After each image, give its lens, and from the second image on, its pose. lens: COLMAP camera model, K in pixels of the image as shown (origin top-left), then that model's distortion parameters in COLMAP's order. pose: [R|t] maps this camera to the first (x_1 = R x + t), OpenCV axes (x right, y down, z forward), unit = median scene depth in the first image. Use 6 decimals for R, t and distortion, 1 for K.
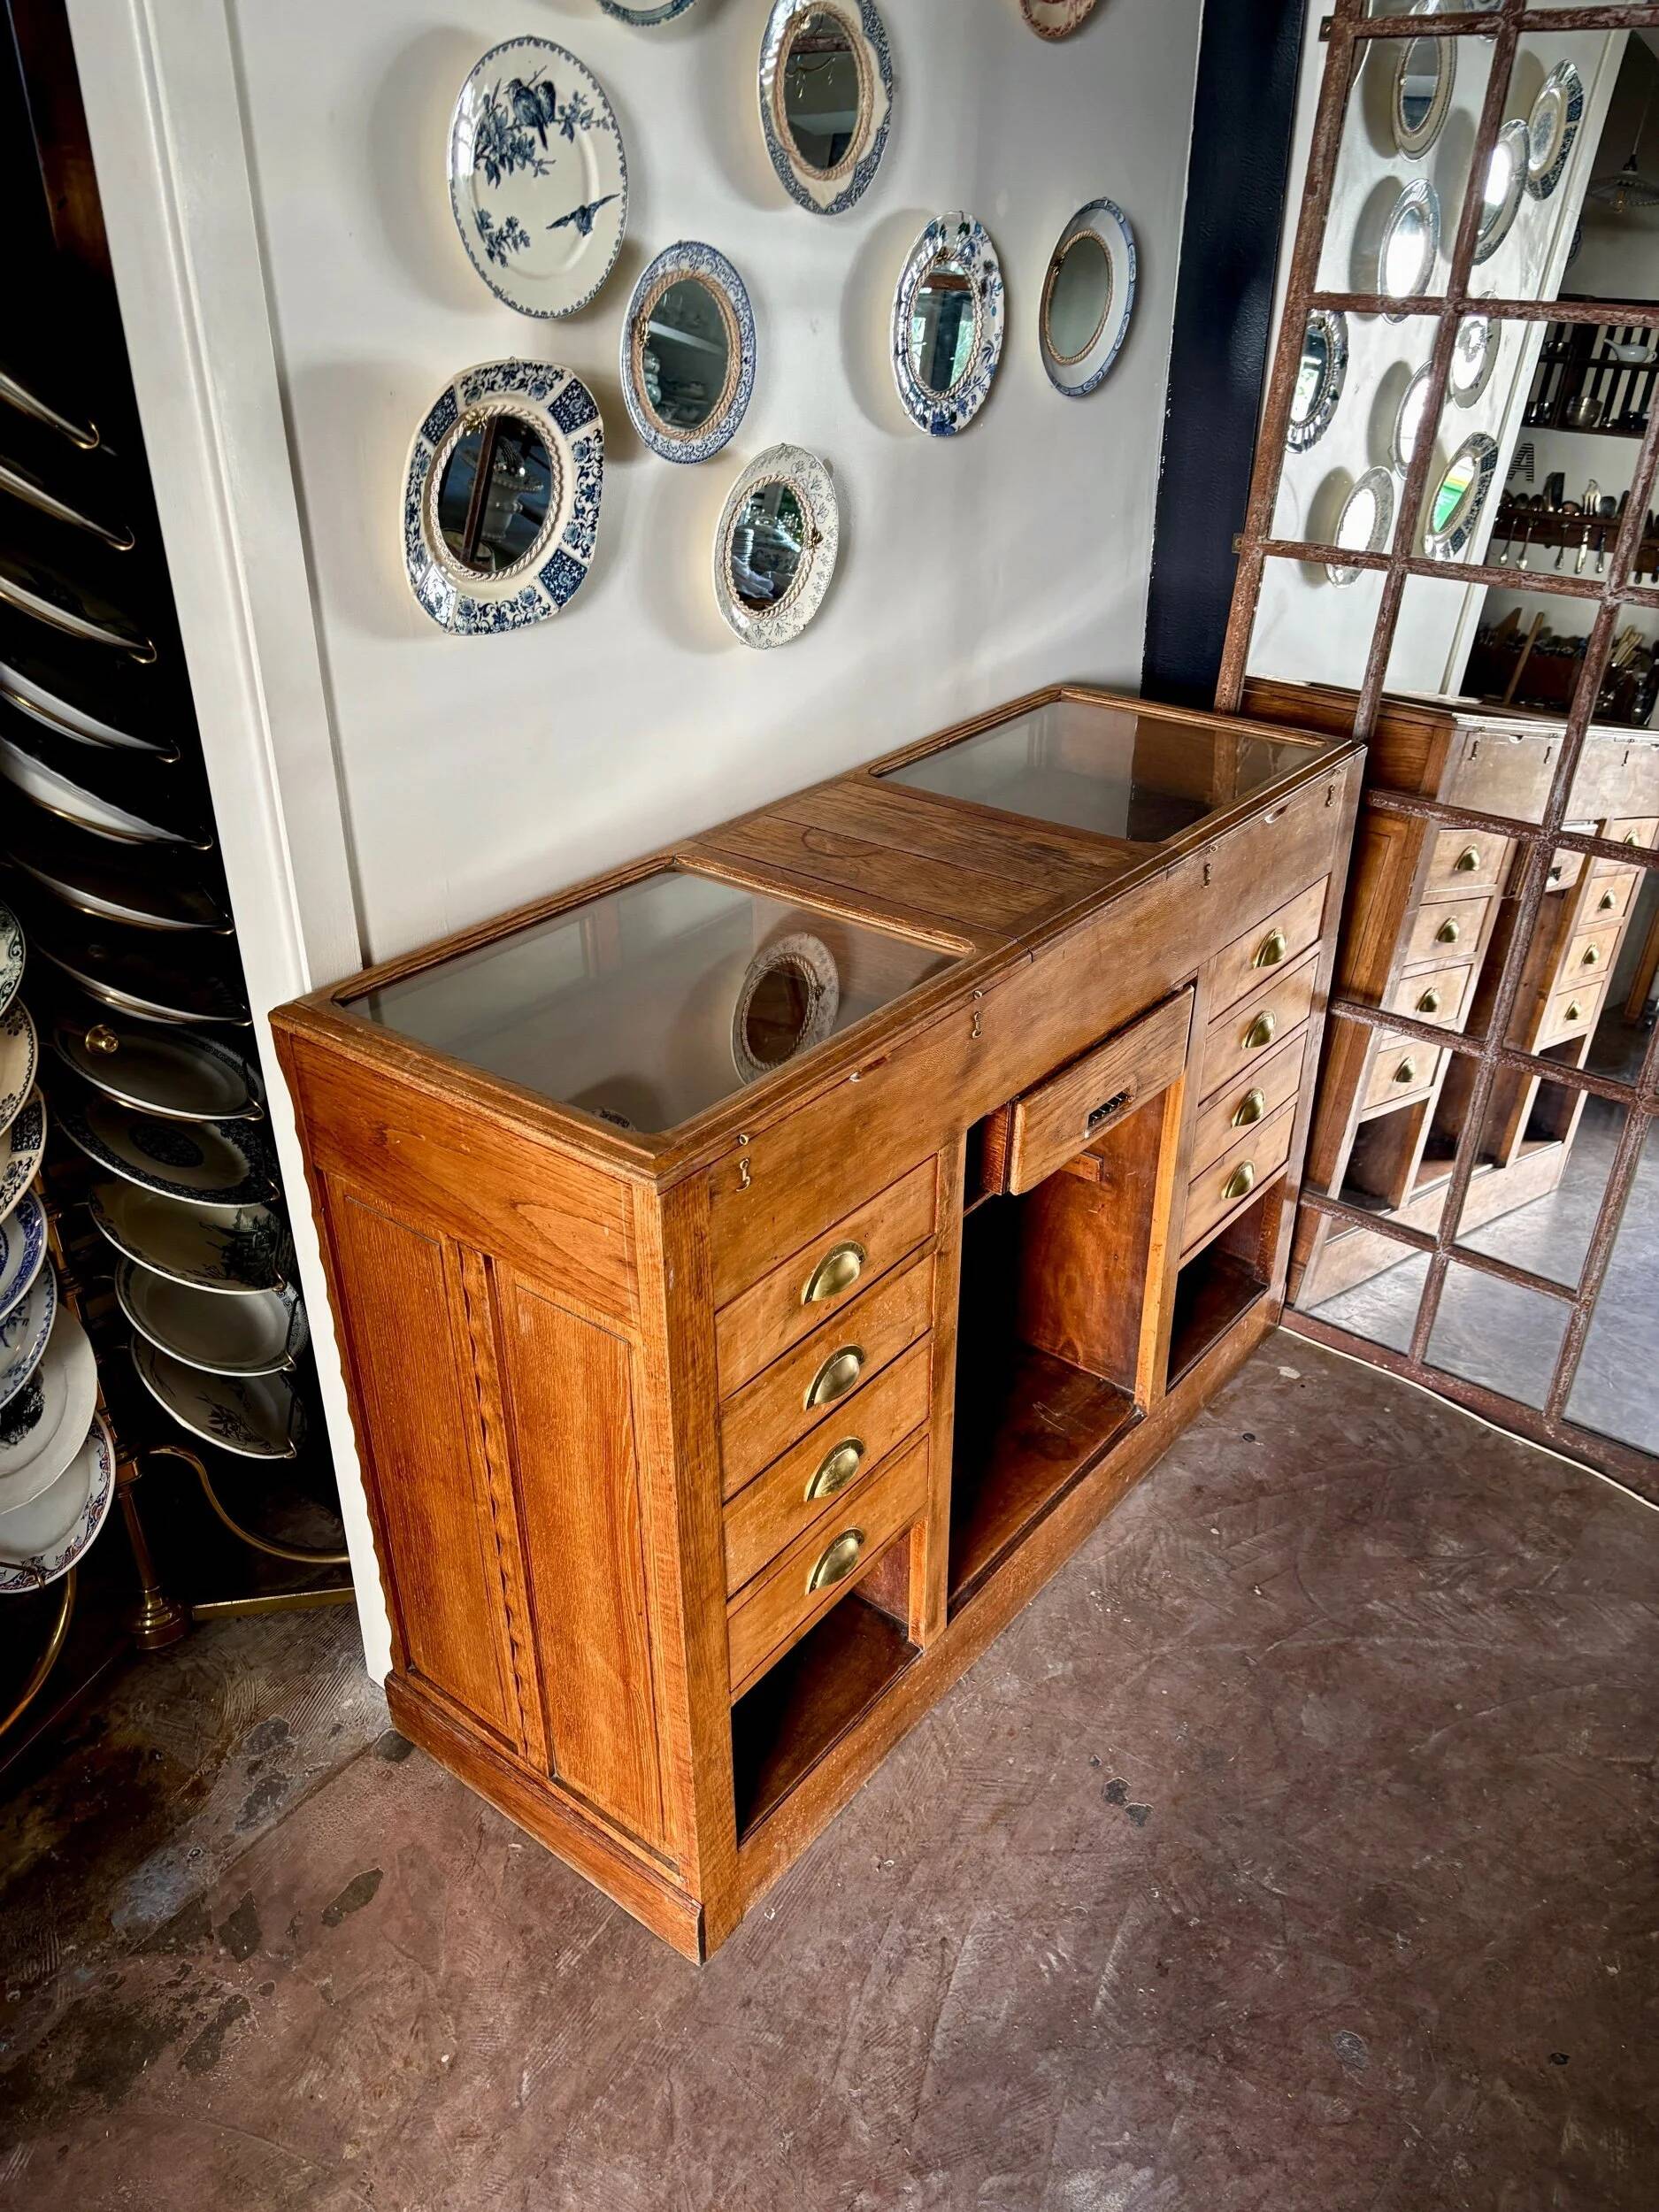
lens RADIAL K [[1683.9, 0, 842.4], [0, 1683.9, 1100.4], [0, 0, 1]] dist [0.032562, -0.027497]
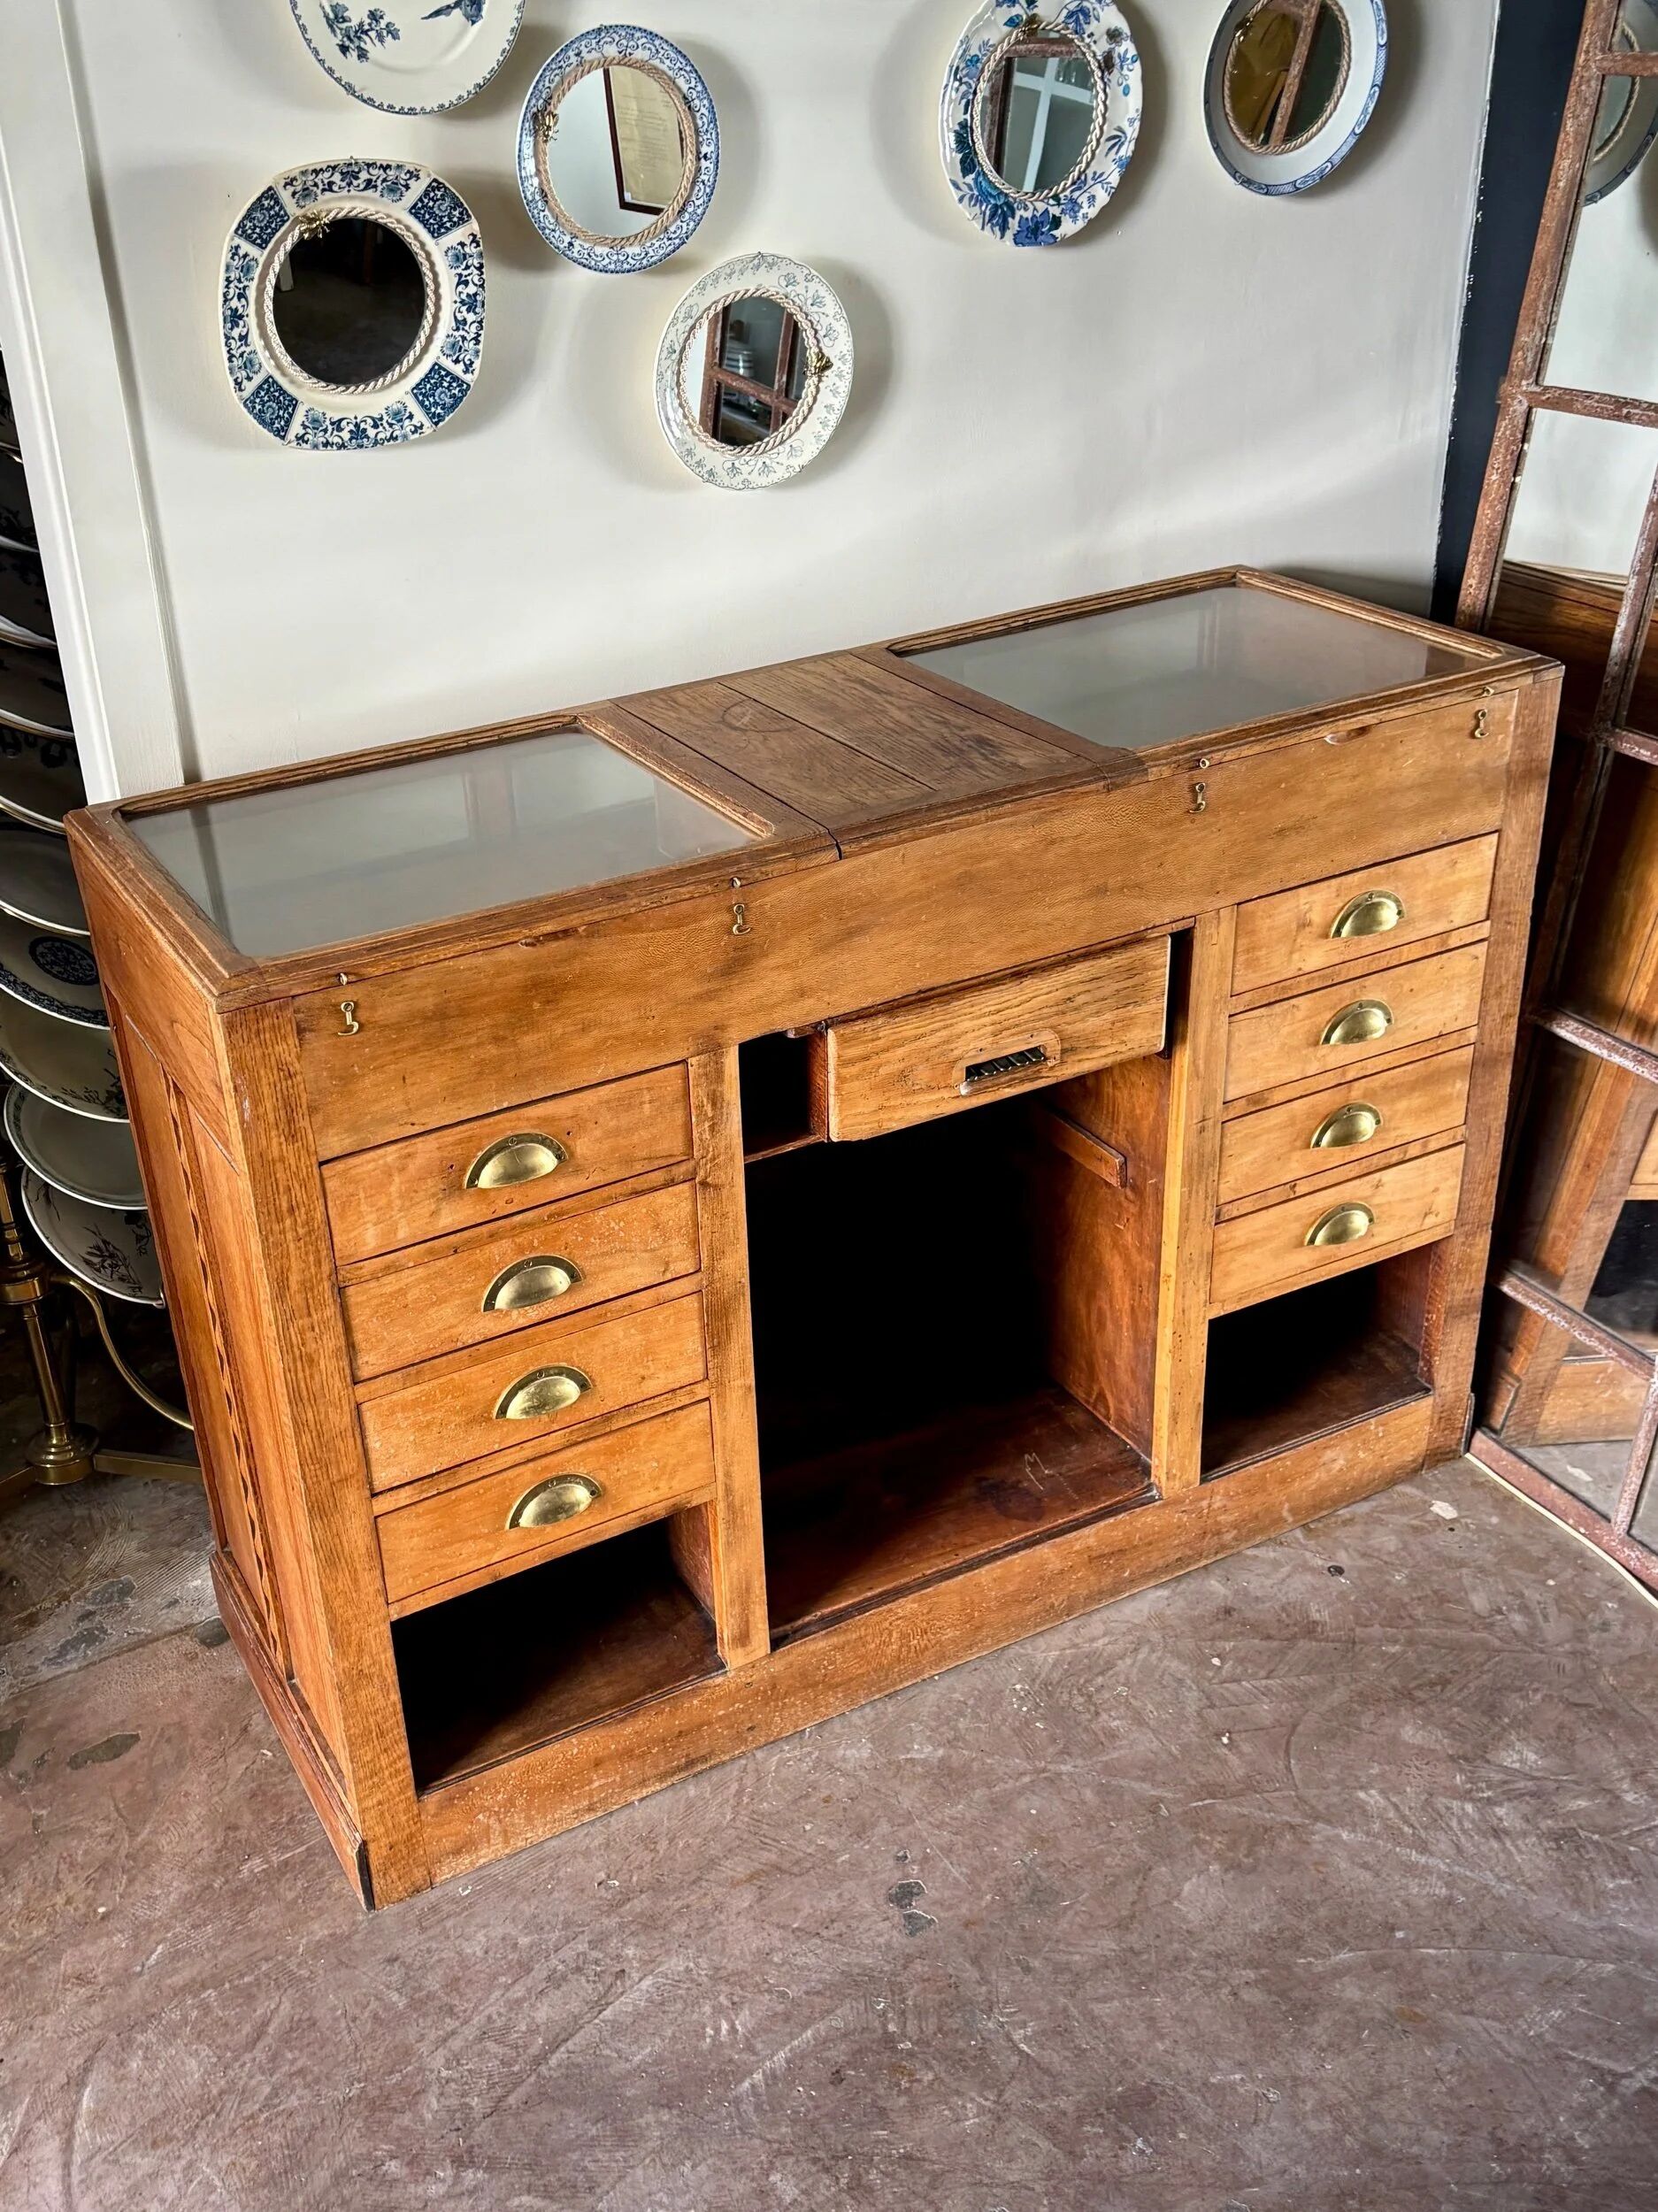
lens RADIAL K [[2218.1, 0, 695.9], [0, 2218.1, 1148.4], [0, 0, 1]] dist [0.084370, -0.189385]
pose [[0.905252, 0.157564, -0.394579, 0.503507], [-0.157291, 0.986992, 0.033265, 0.035607], [0.394688, 0.031950, 0.918260, -0.056586]]
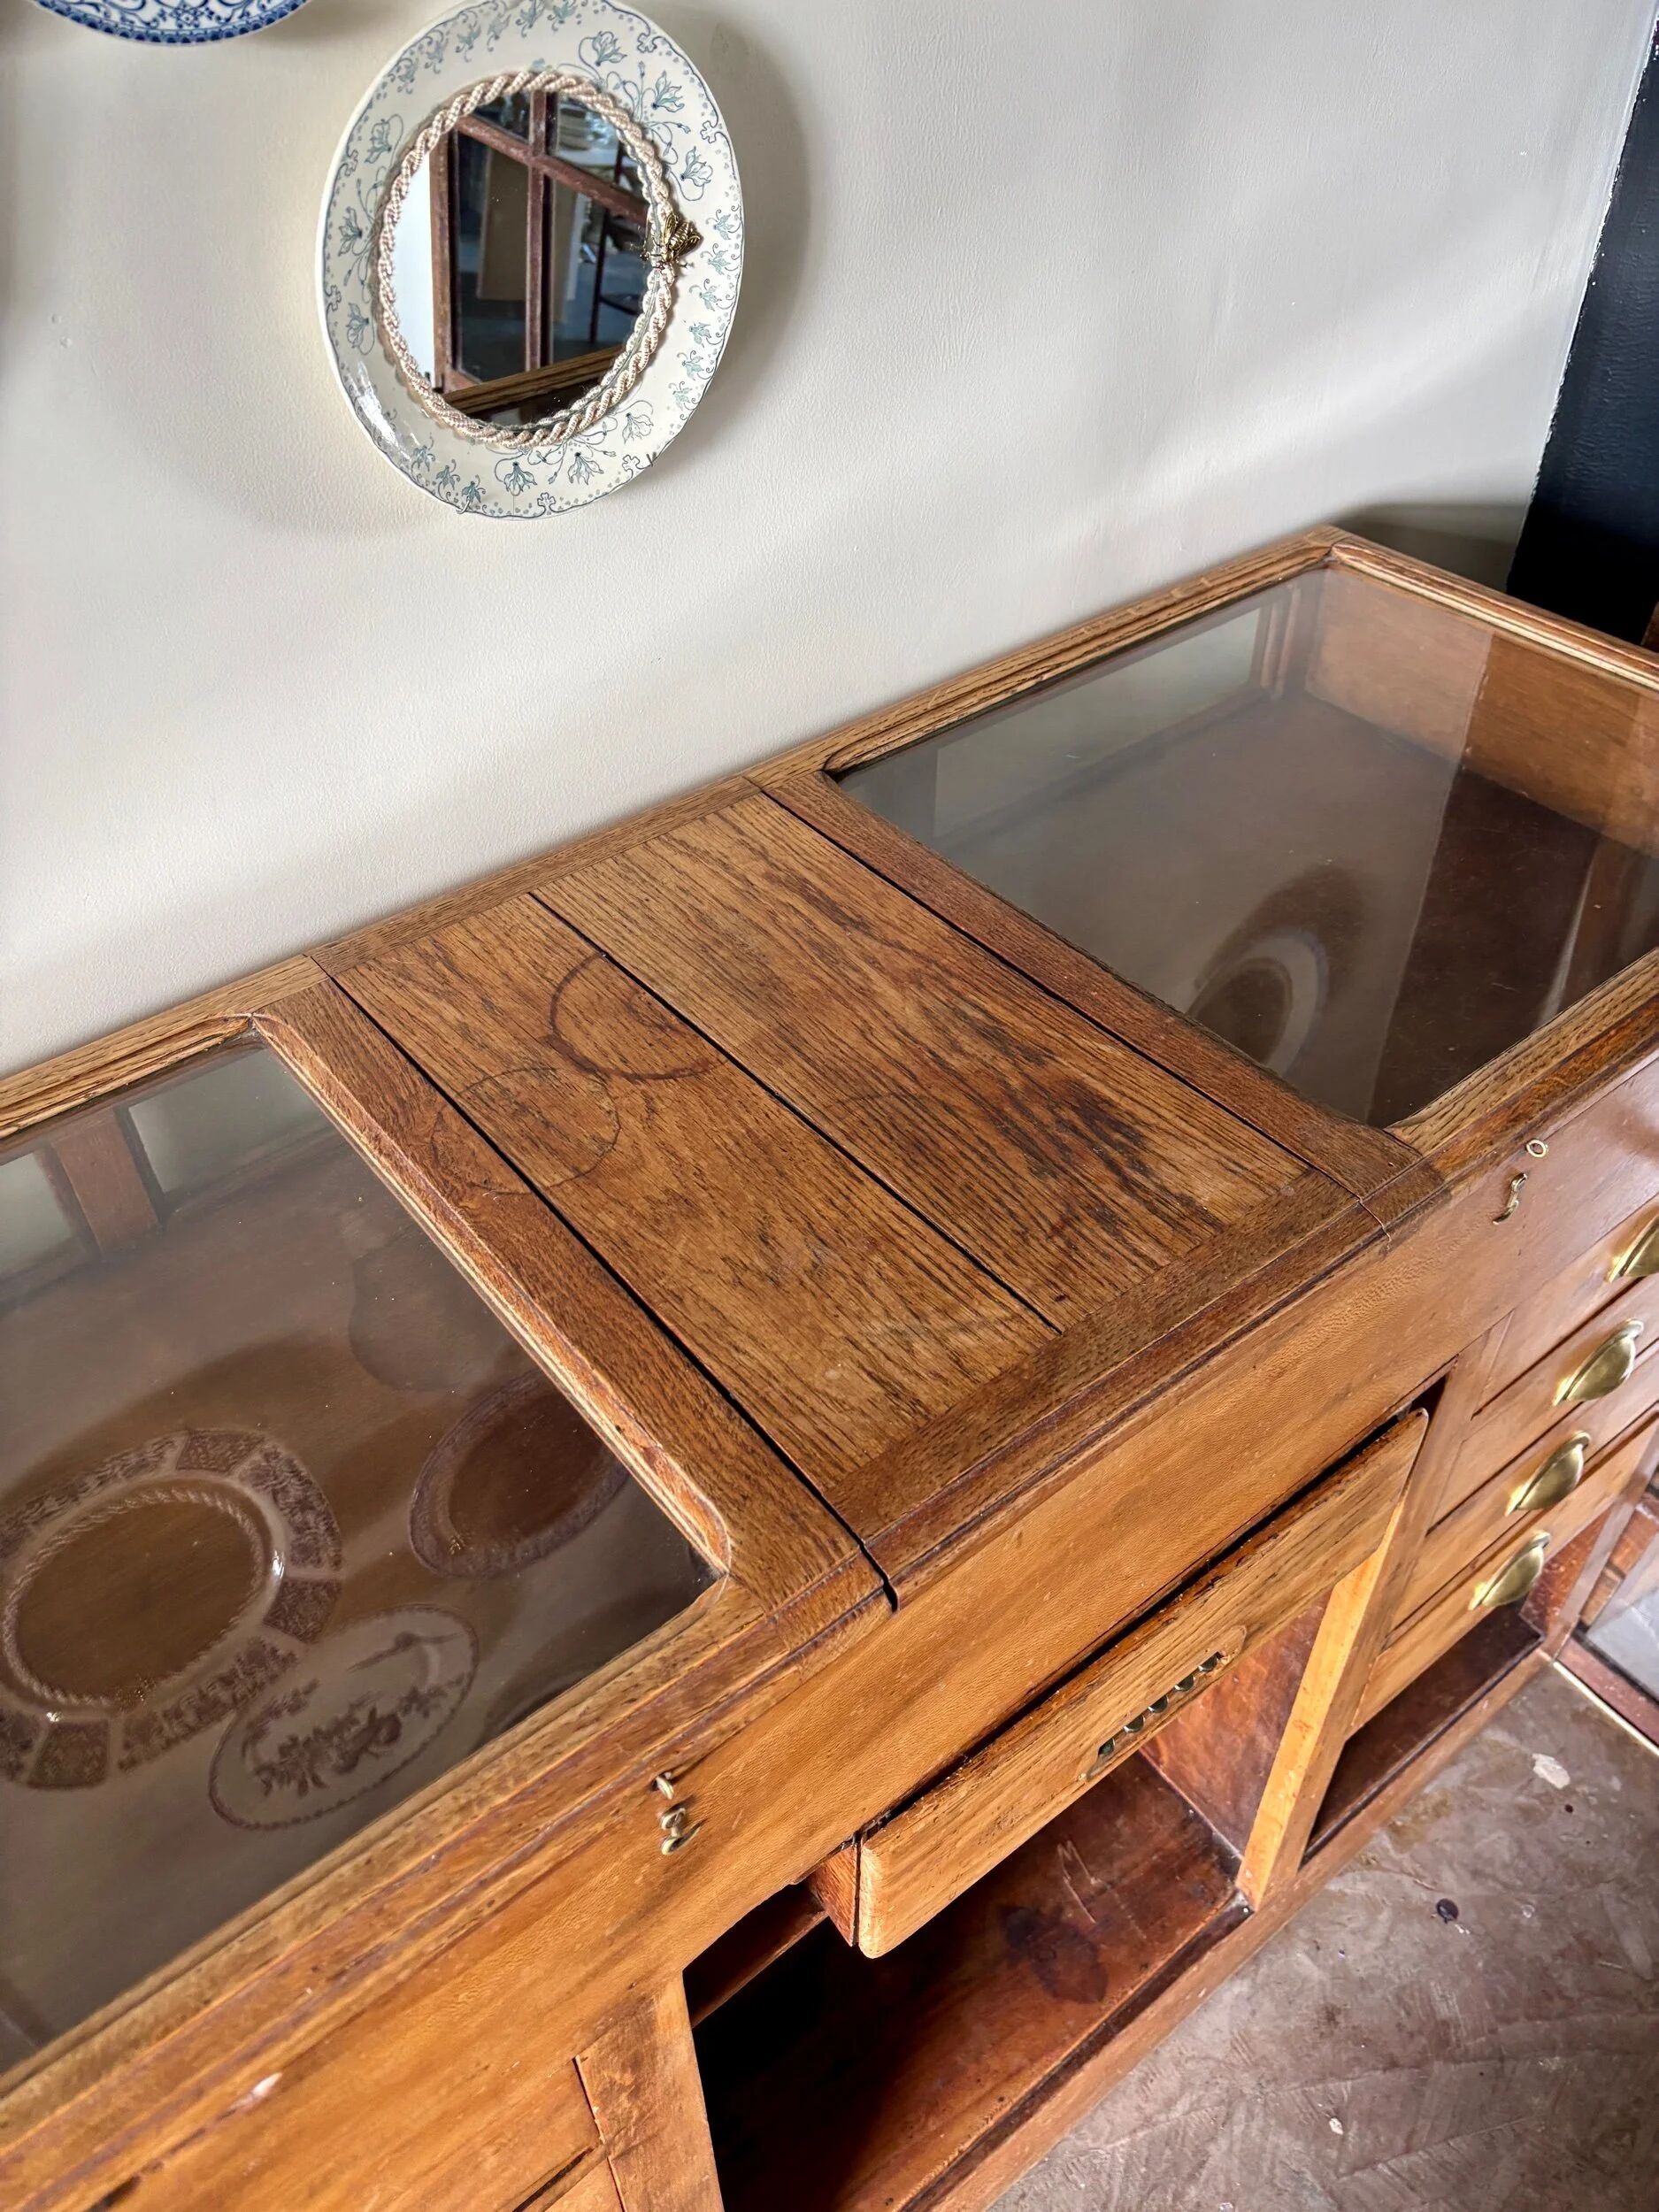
lens RADIAL K [[1672.0, 0, 815.2], [0, 1672.0, 1121.4], [0, 0, 1]] dist [0.069161, -0.080712]
pose [[0.969708, 0.149560, -0.193127, 0.147876], [-0.100554, 0.964956, 0.242383, -0.264989], [0.222610, -0.215621, 0.950764, 0.660407]]
